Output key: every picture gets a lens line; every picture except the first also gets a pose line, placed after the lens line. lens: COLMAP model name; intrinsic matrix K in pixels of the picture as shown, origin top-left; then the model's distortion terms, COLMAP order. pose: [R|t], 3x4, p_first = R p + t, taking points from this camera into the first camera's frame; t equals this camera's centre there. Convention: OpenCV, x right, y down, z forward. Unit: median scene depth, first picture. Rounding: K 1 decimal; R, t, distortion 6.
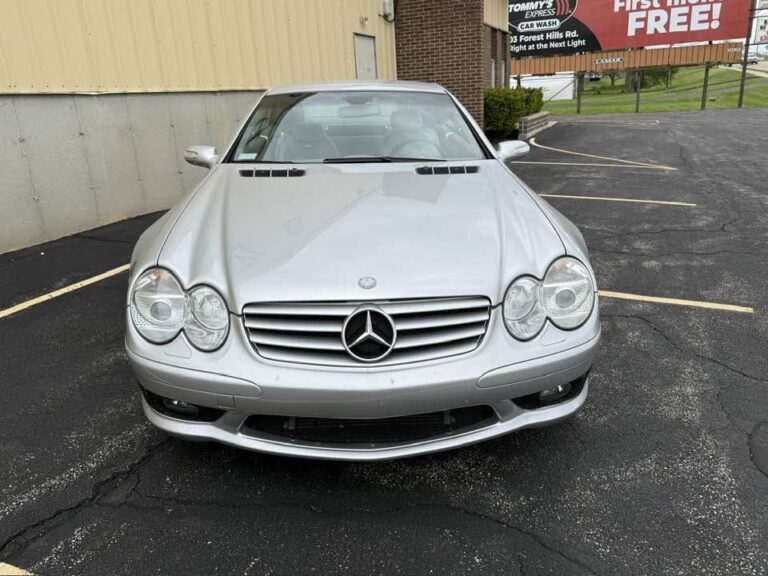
lens RADIAL K [[536.8, 0, 392.2], [0, 536.8, 286.7], [0, 0, 1]] dist [0.036084, -0.049061]
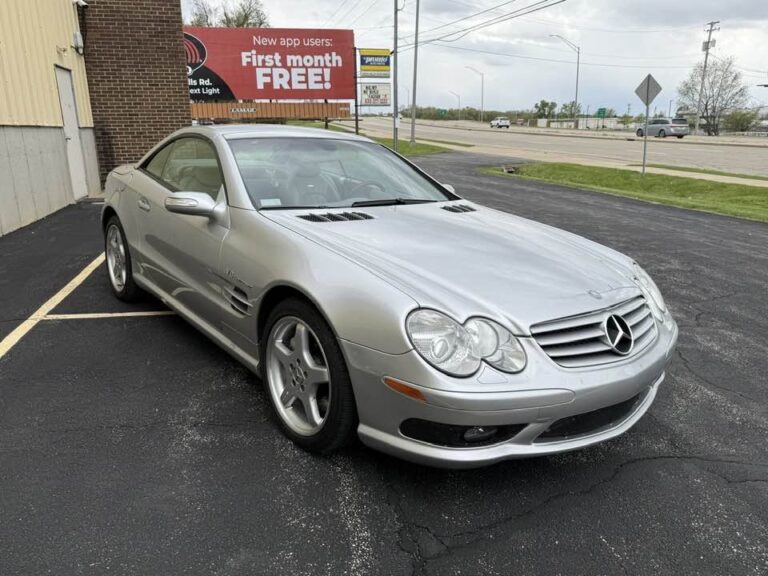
lens RADIAL K [[536.8, 0, 392.2], [0, 536.8, 286.7], [0, 0, 1]] dist [0.036084, -0.049061]
pose [[0.837257, -0.106562, 0.536325, -0.634442], [0.147613, 0.988459, -0.034043, -0.030551], [-0.526508, 0.107671, 0.843325, 0.103600]]
